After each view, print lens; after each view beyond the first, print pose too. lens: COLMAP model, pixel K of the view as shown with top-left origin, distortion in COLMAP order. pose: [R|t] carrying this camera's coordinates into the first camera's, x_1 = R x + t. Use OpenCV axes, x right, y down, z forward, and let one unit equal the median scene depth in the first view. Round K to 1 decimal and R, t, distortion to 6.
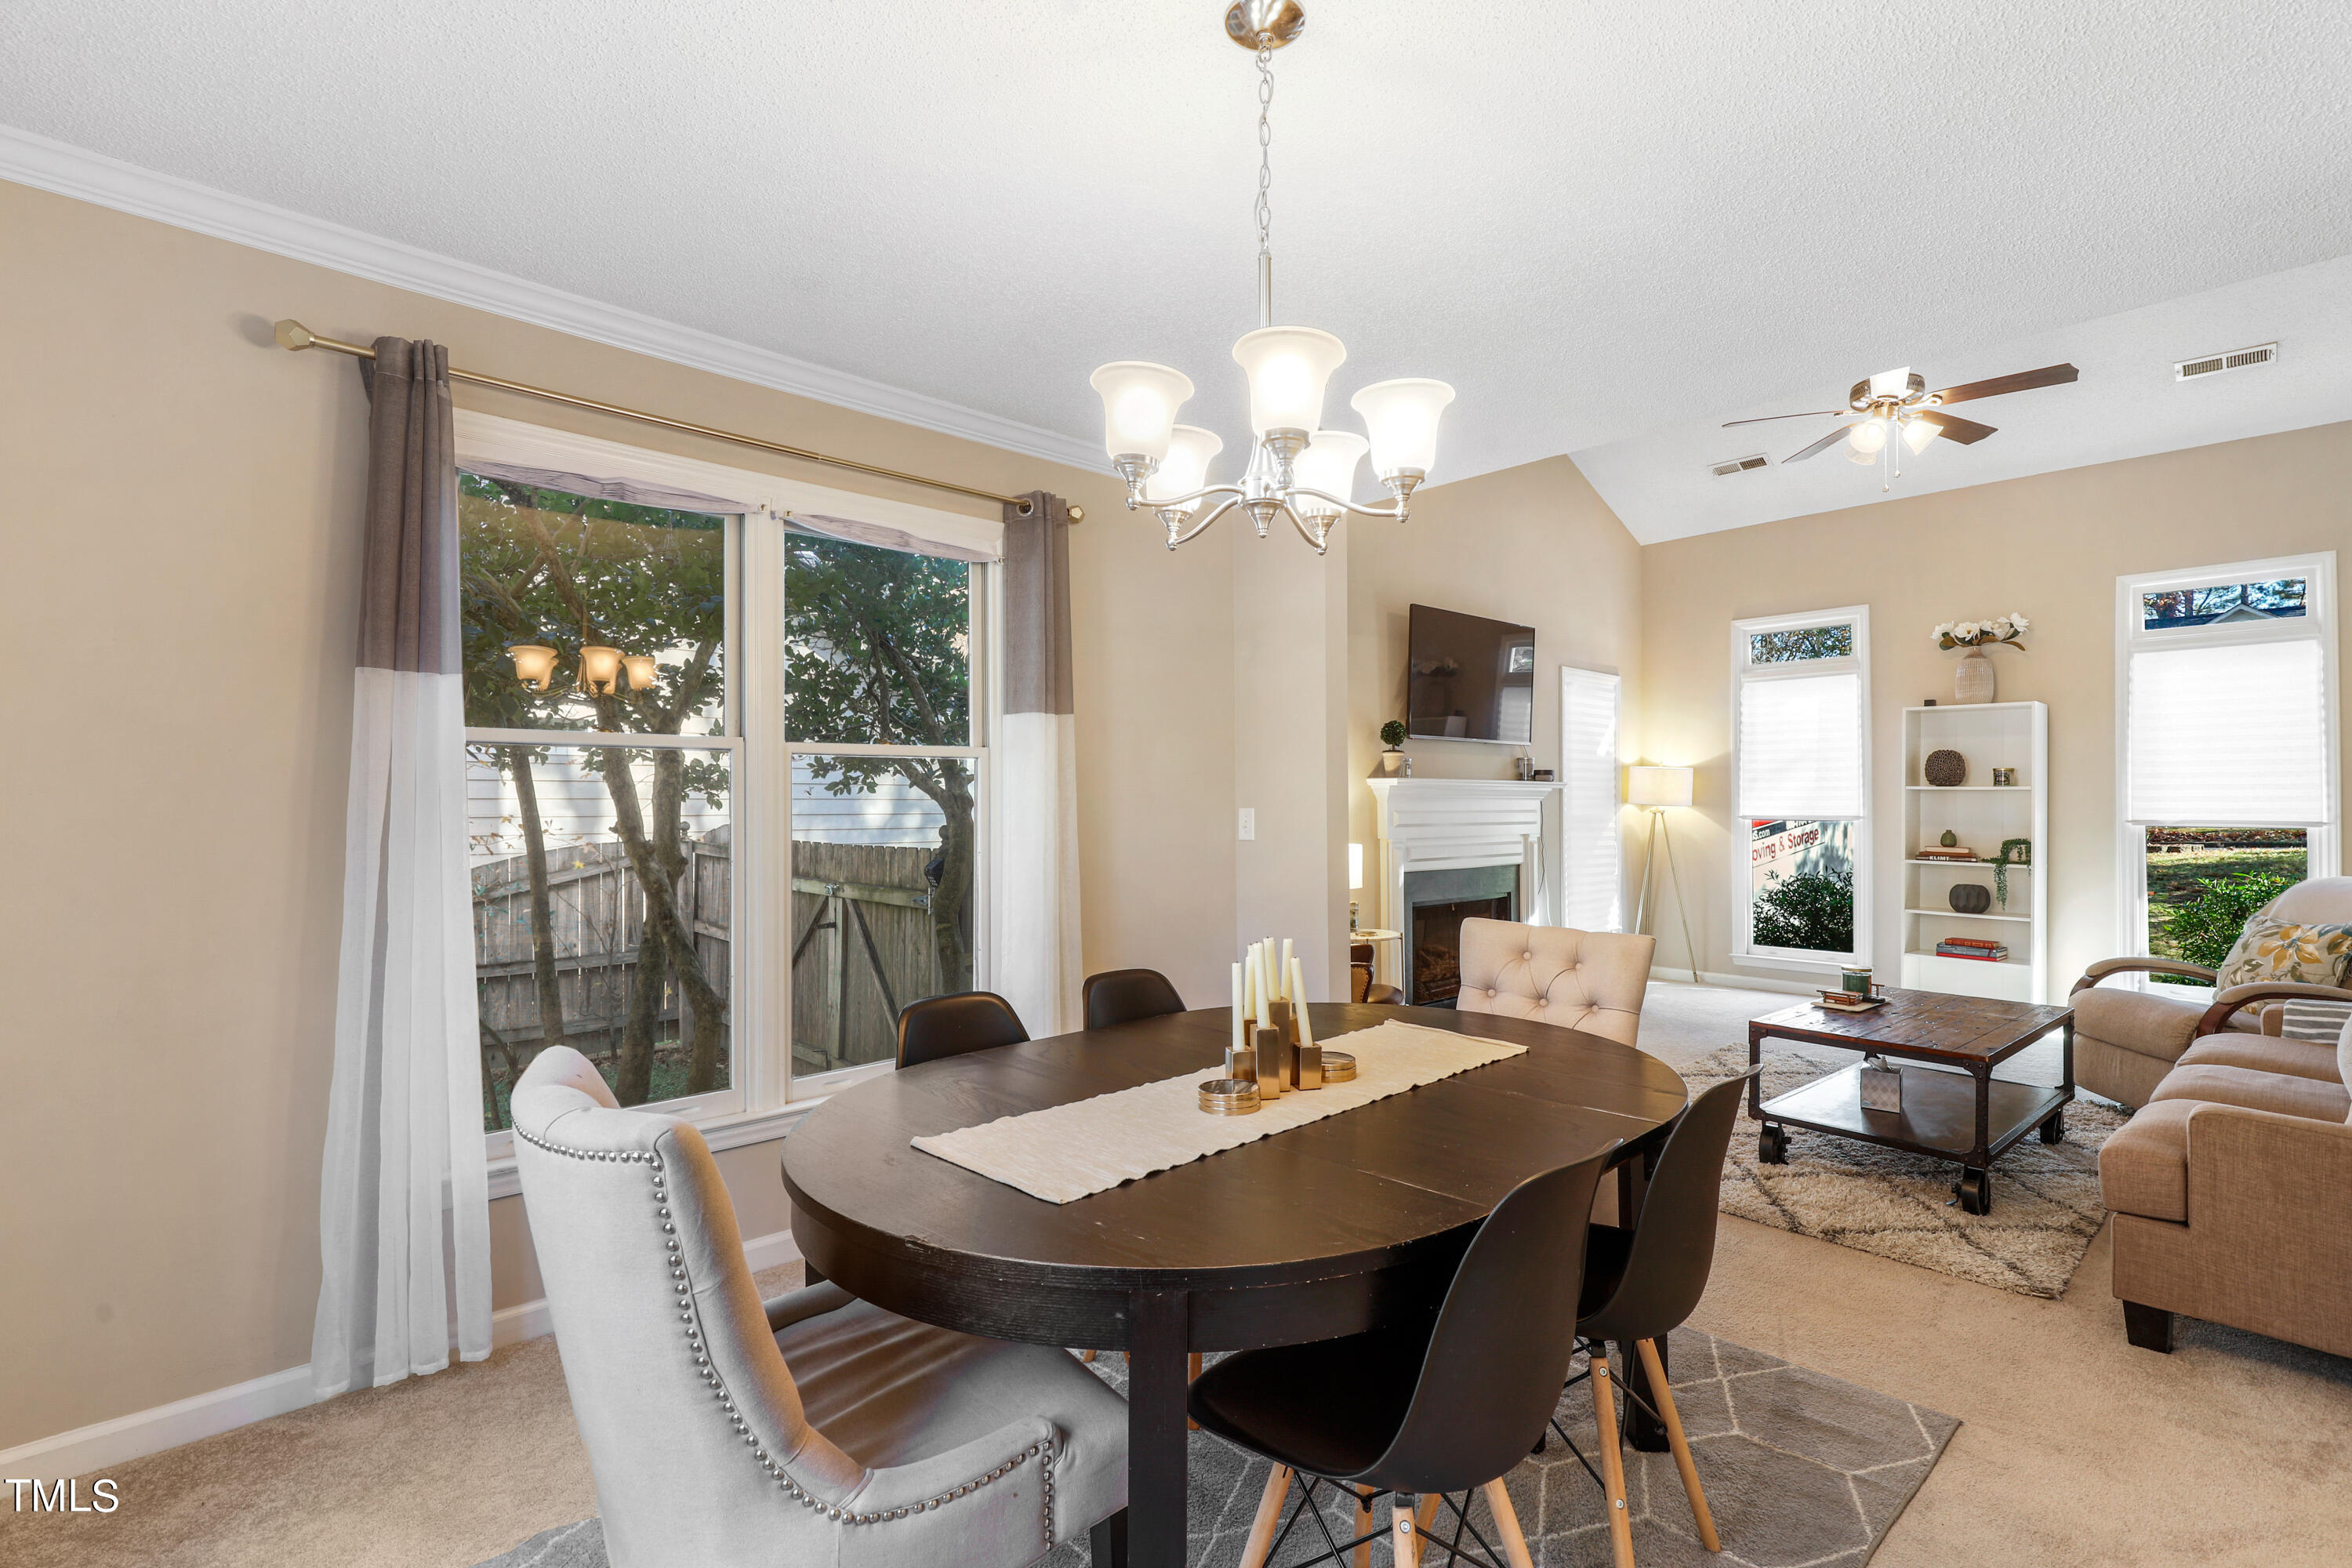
lens RADIAL K [[1091.8, 0, 1231.6], [0, 1091.8, 789.7], [0, 0, 1]] dist [0.002656, 0.001523]
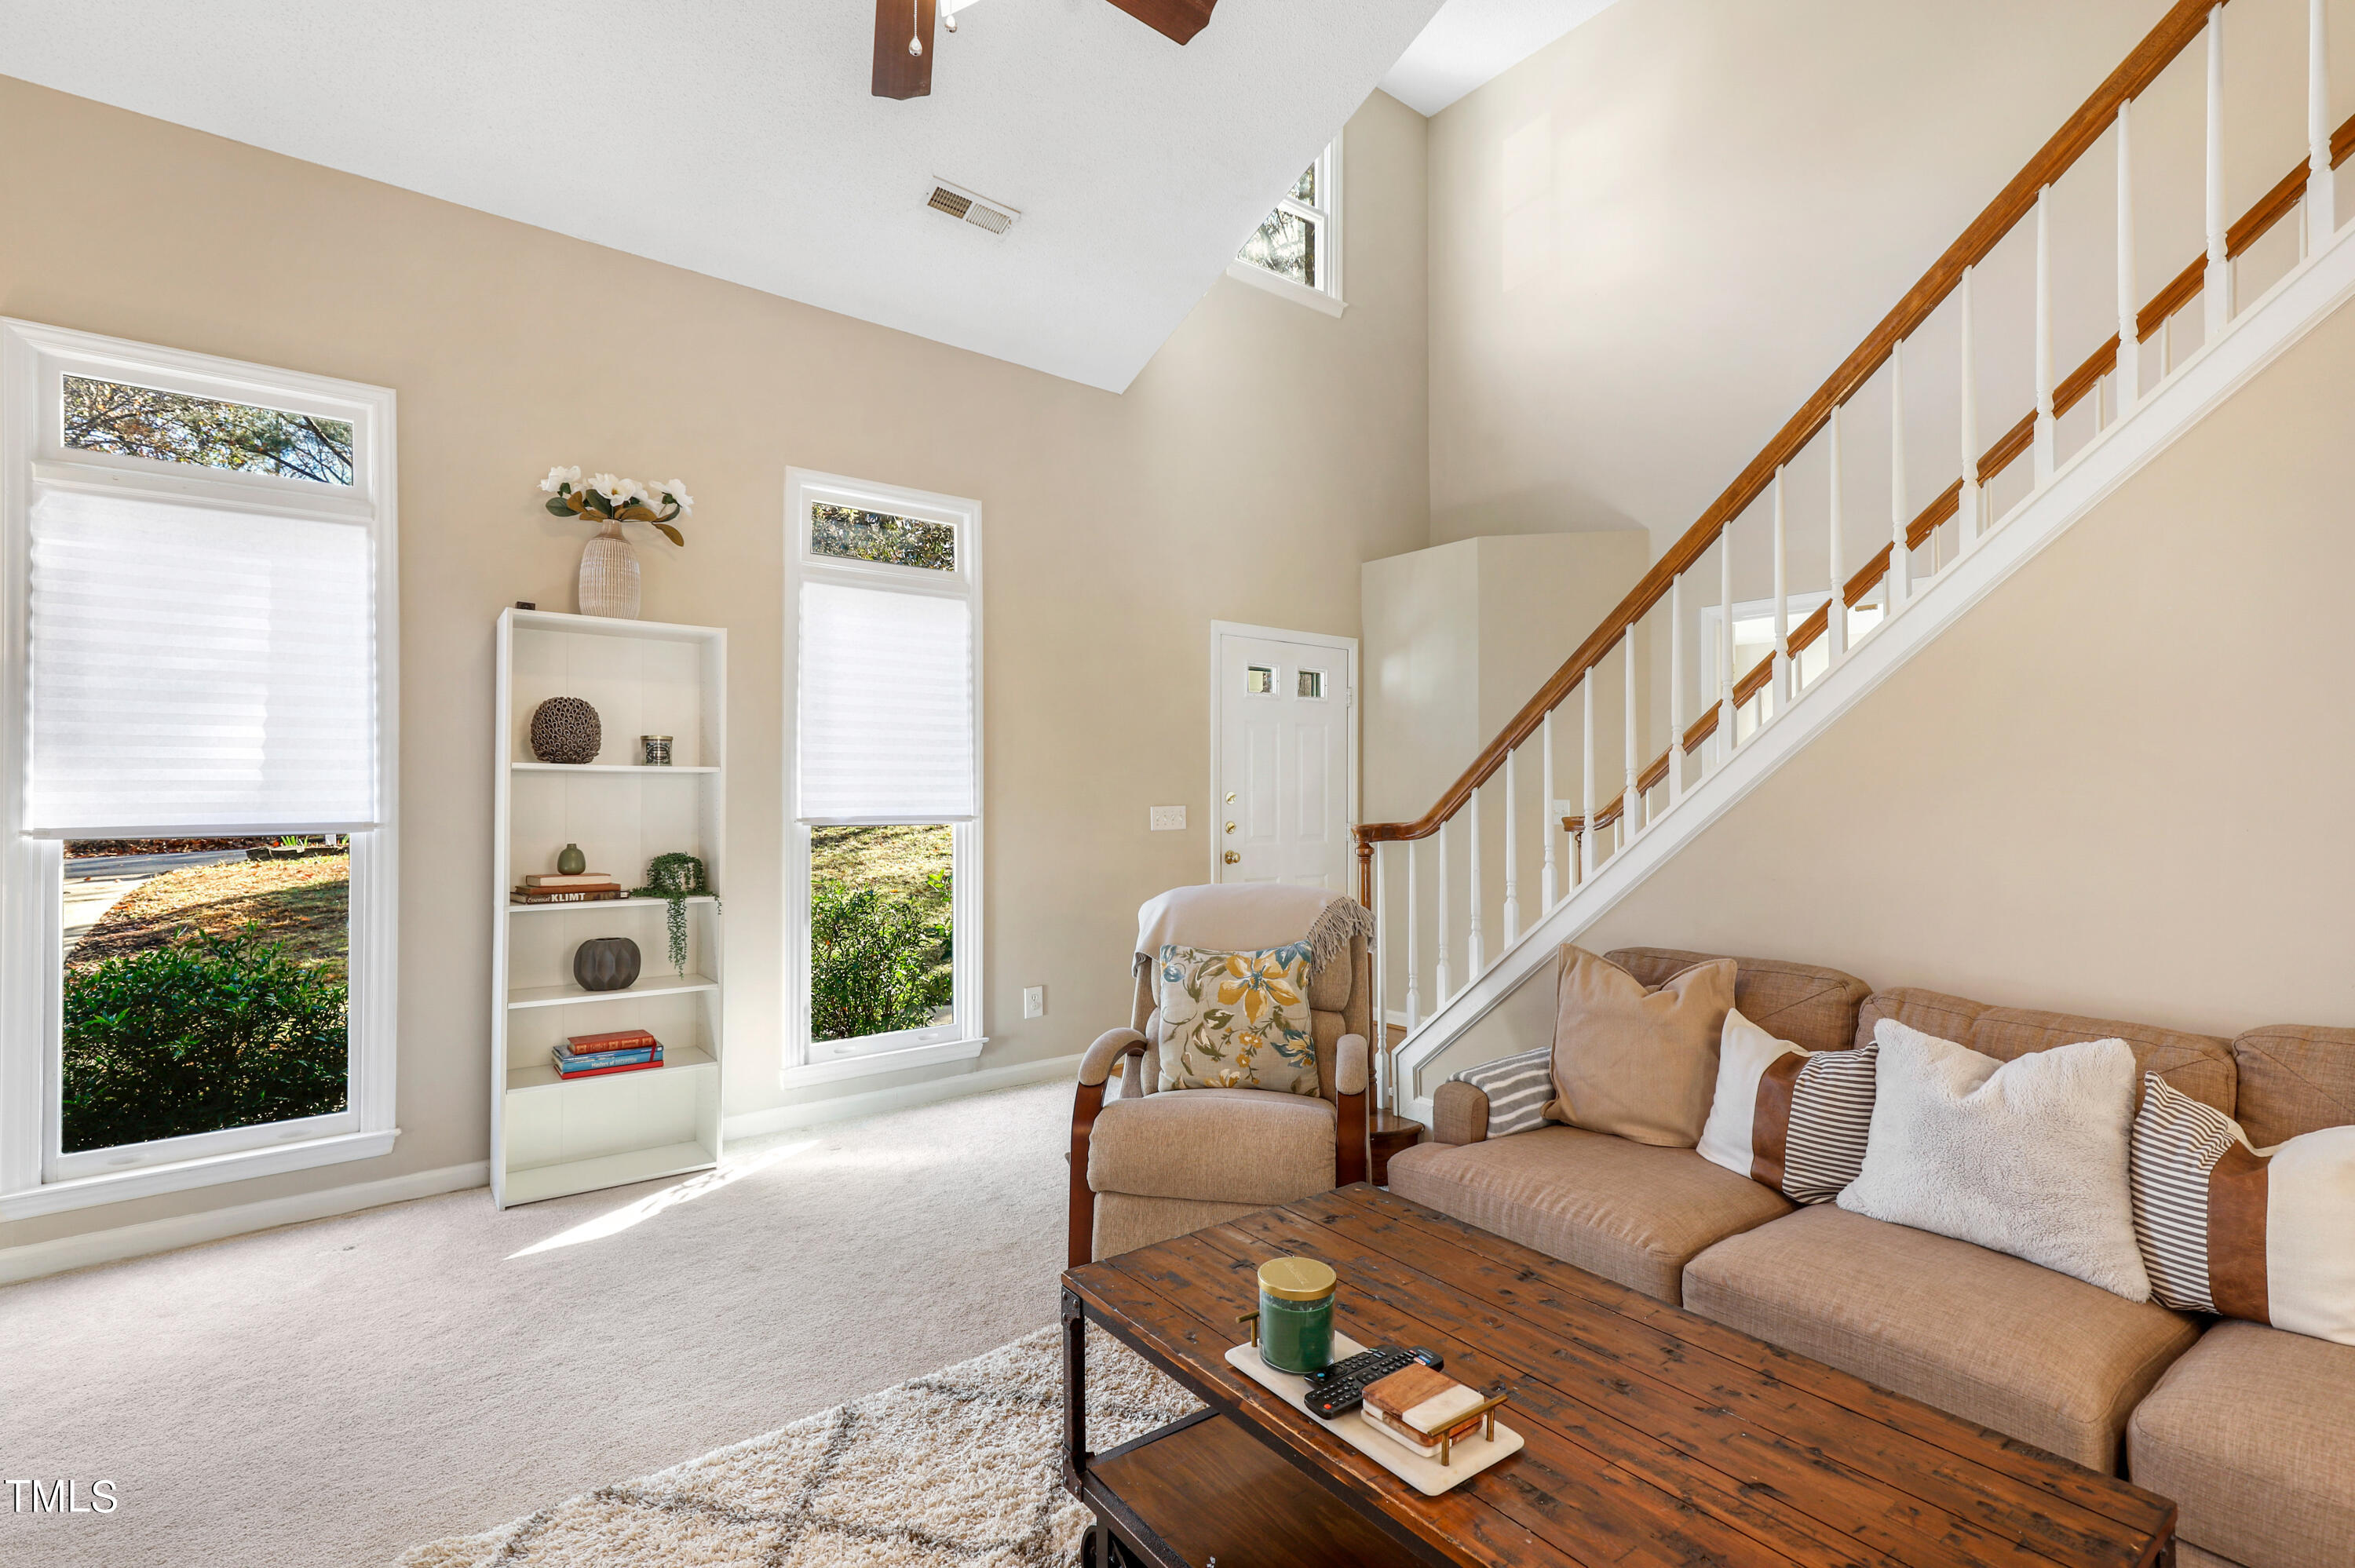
lens RADIAL K [[1093.0, 0, 1233.2], [0, 1093.0, 789.7], [0, 0, 1]] dist [0.002656, 0.001523]
pose [[0.125138, 0.004500, 0.992129, 0.156306], [-0.006382, 0.999973, -0.003731, 0.009817], [-0.992119, -0.005865, 0.125163, 0.612872]]
